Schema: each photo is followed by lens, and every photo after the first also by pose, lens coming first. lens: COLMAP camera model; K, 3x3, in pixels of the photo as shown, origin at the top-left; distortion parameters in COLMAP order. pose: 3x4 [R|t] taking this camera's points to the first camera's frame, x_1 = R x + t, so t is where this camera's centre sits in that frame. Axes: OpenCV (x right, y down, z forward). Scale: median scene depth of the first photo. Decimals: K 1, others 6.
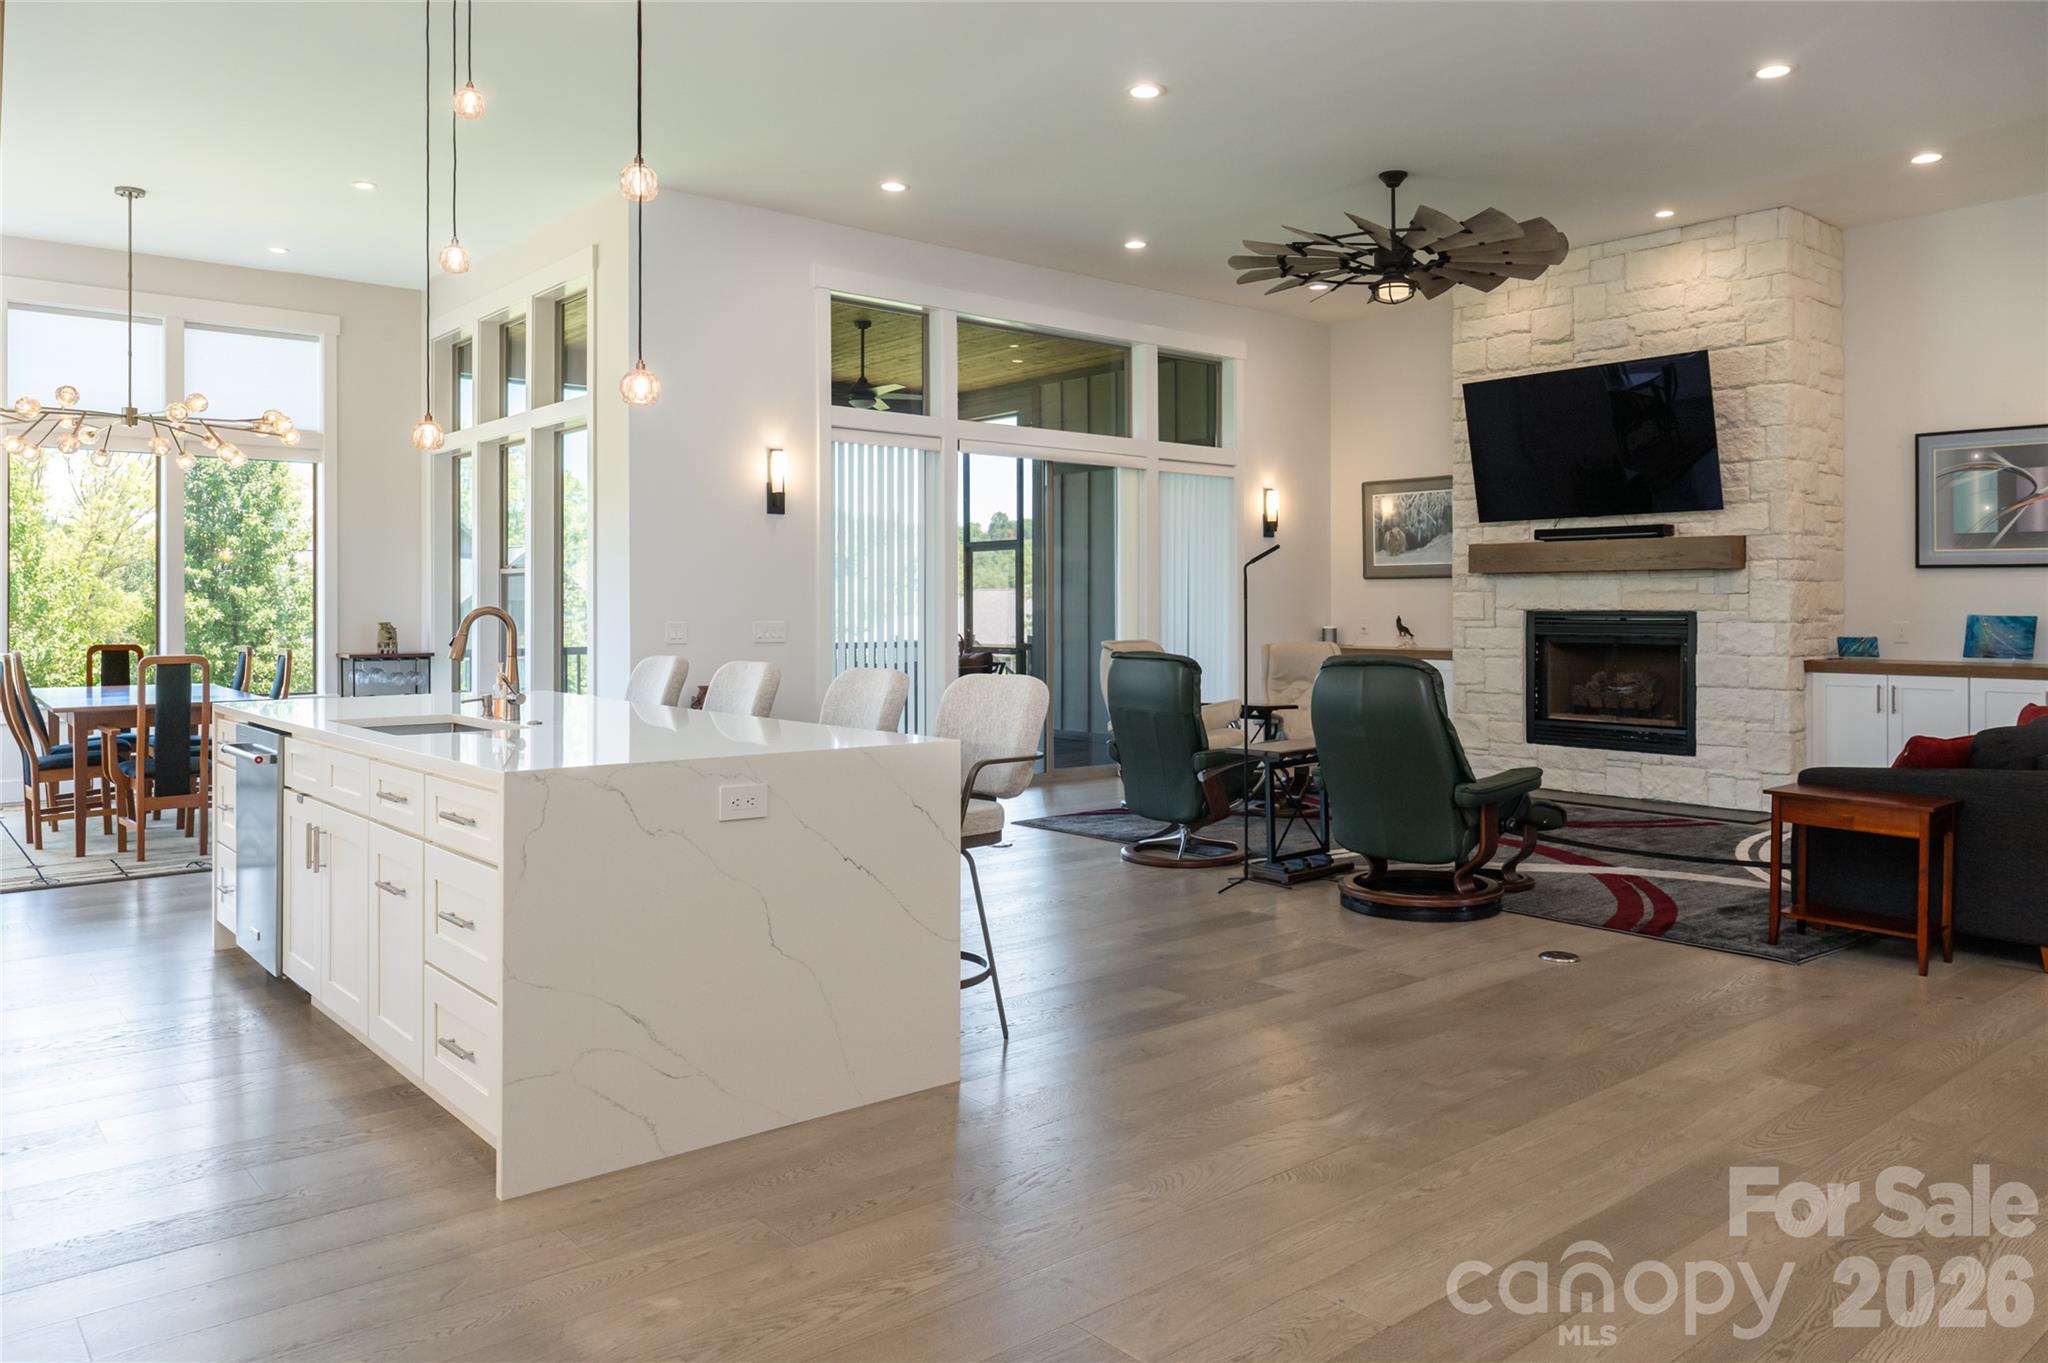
lens RADIAL K [[1447.7, 0, 1034.0], [0, 1447.7, 603.2], [0, 0, 1]] dist [-0.016508, 0.002490]
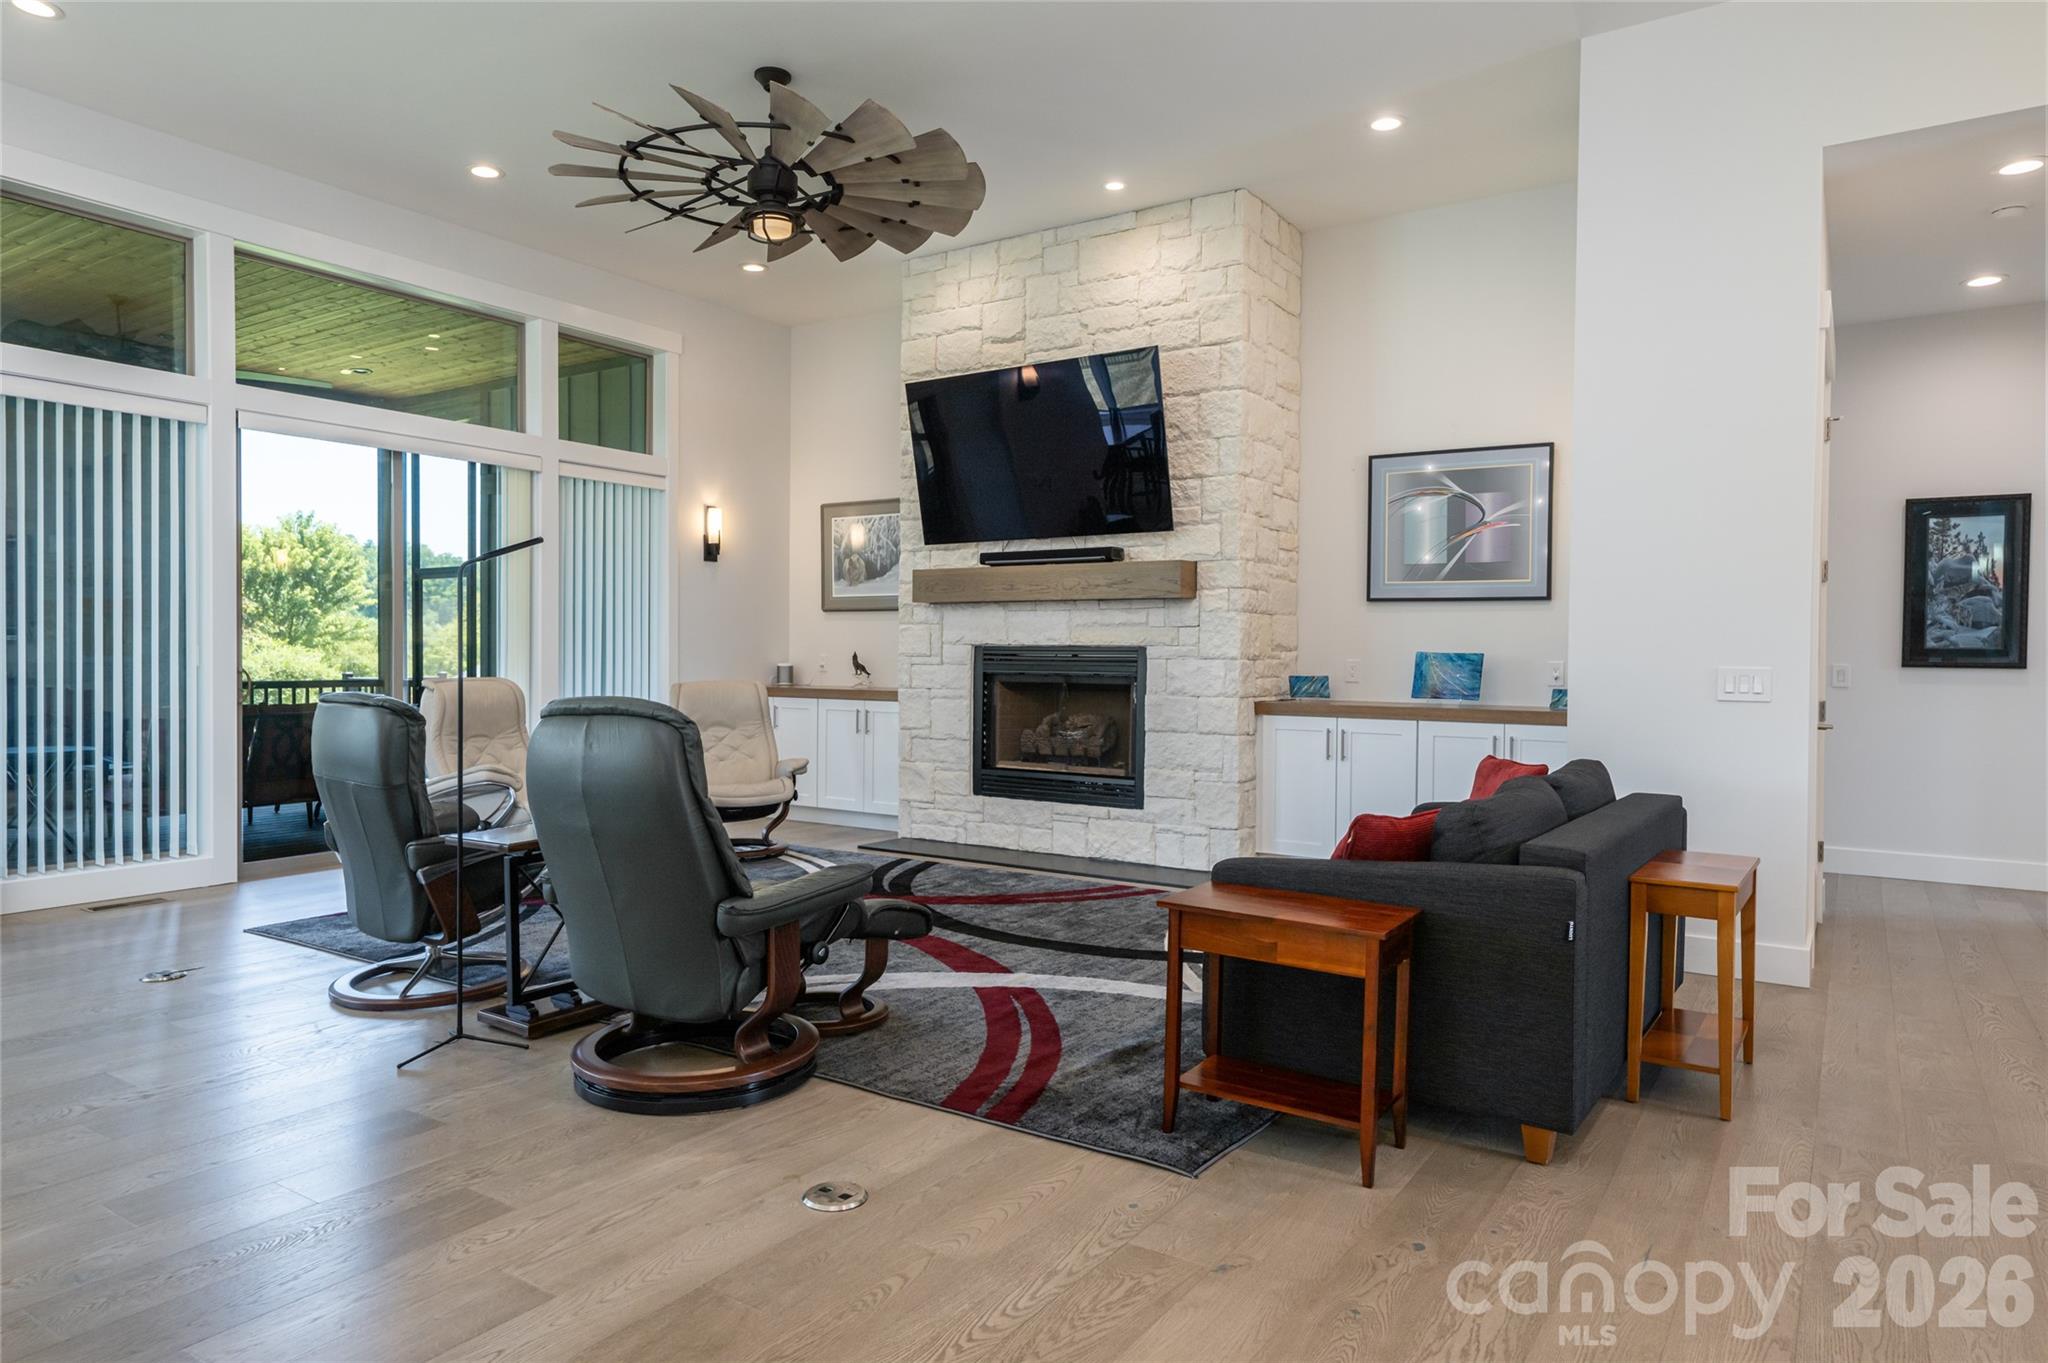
lens RADIAL K [[1267.0, 0, 1024.0], [0, 1267.0, 681.5], [0, 0, 1]] dist [-0.007947, -0.000320]
pose [[0.959578, 0.001273, 0.281439, 0.171604], [-0.008568, 0.999658, 0.024690, 0.008696], [-0.281312, -0.026103, 0.959261, 0.279075]]
